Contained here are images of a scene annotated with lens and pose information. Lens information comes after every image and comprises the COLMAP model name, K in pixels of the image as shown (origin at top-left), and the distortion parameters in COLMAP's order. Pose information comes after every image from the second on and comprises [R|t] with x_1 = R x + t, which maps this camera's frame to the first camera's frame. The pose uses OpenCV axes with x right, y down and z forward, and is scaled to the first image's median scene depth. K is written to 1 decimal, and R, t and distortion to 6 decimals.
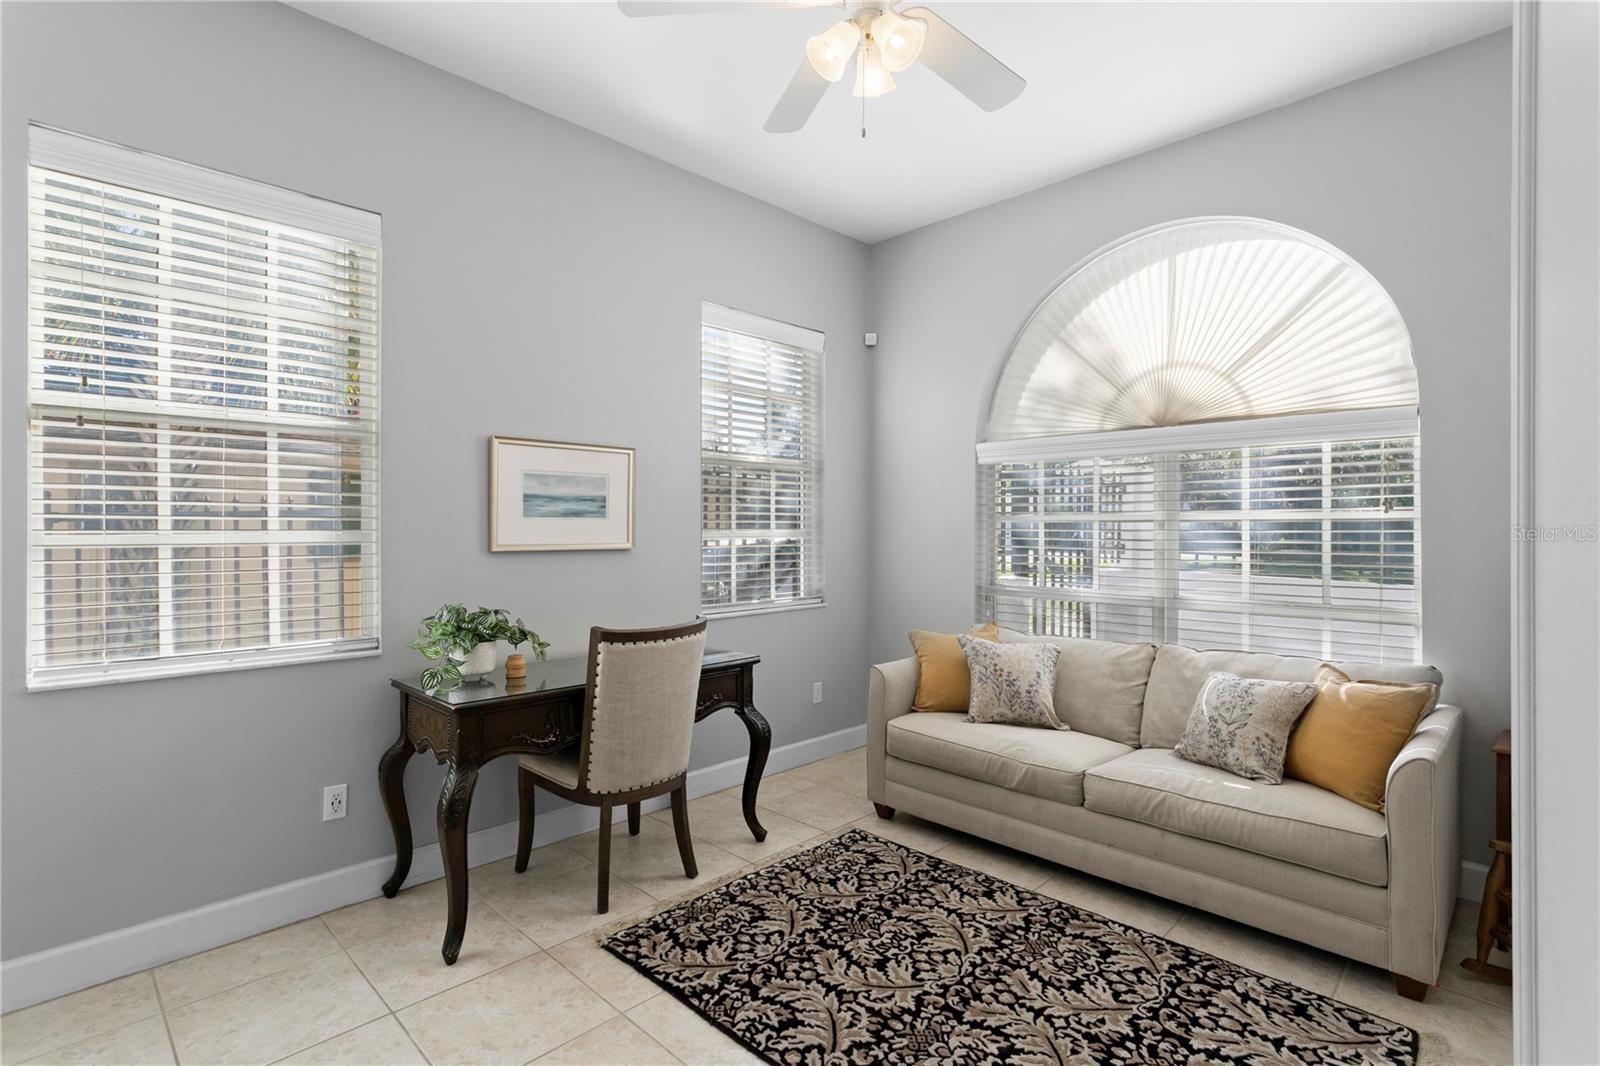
lens RADIAL K [[767.8, 0, 764.5], [0, 767.8, 523.4], [0, 0, 1]] dist [-0.017259, 0.001789]
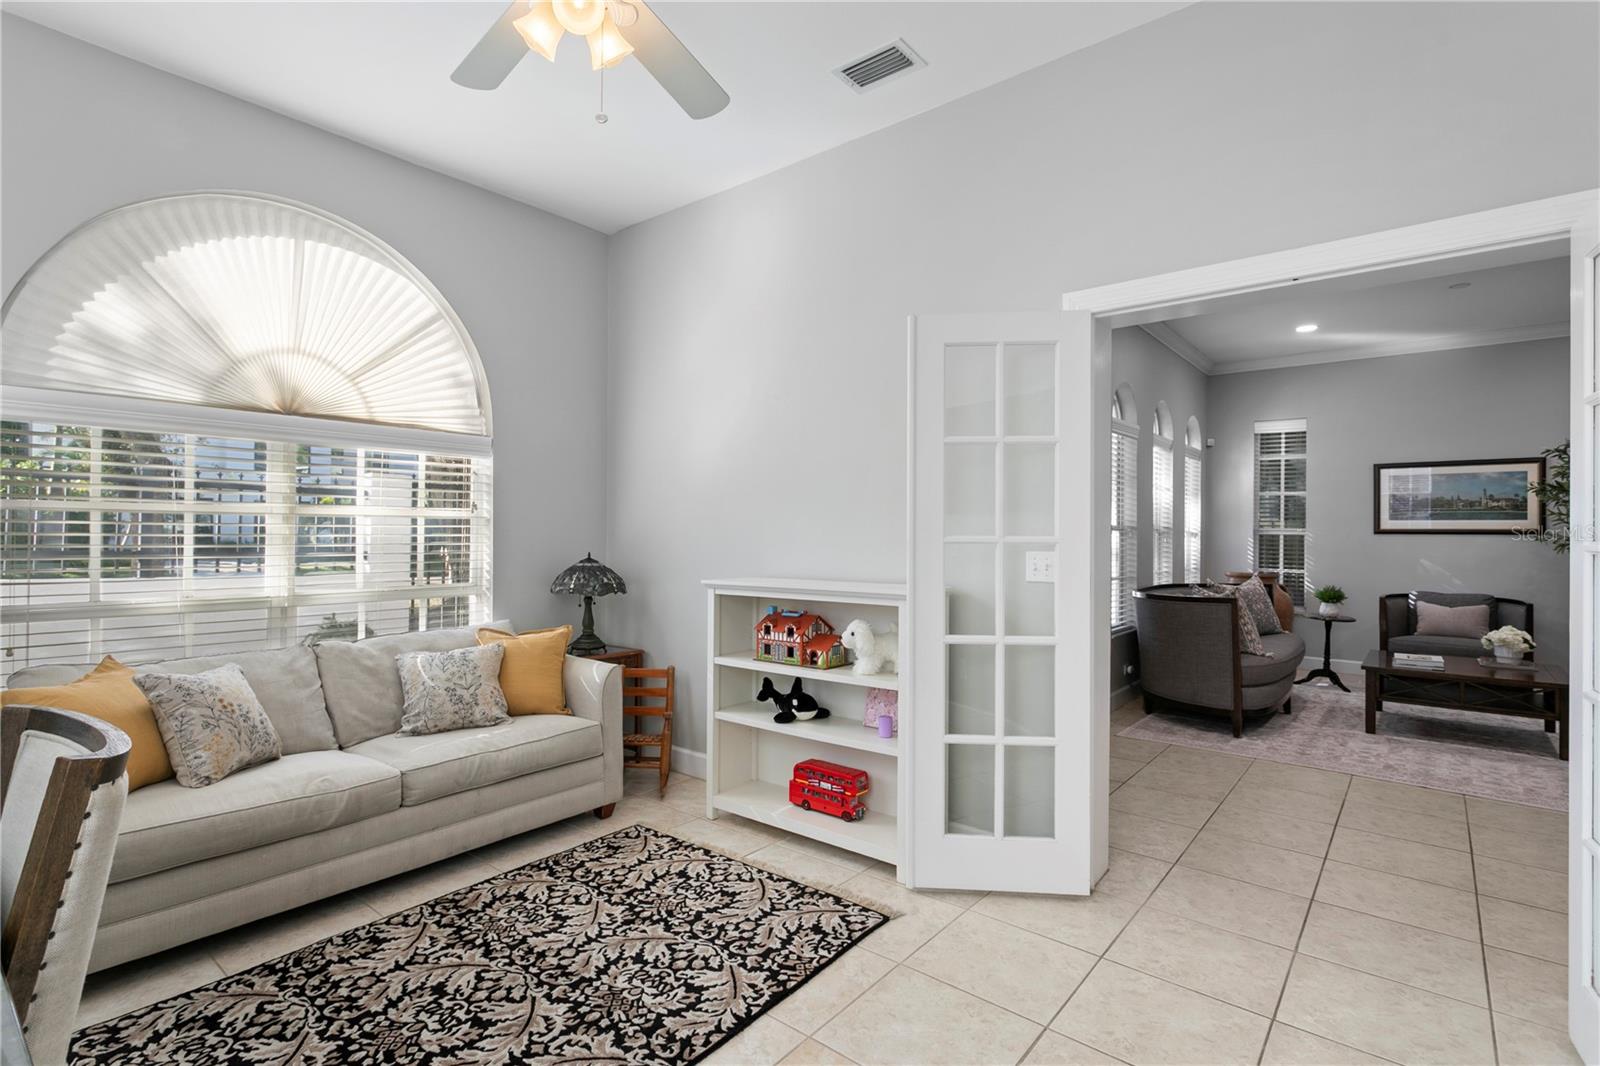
lens RADIAL K [[767.8, 0, 797.0], [0, 767.8, 531.5], [0, 0, 1]] dist [-0.017259, 0.001789]
pose [[-0.121961, -0.015039, 0.992421, -0.701860], [-0.012744, 0.999827, 0.013585, -0.006089], [-0.992453, -0.010990, -0.122132, 0.702618]]
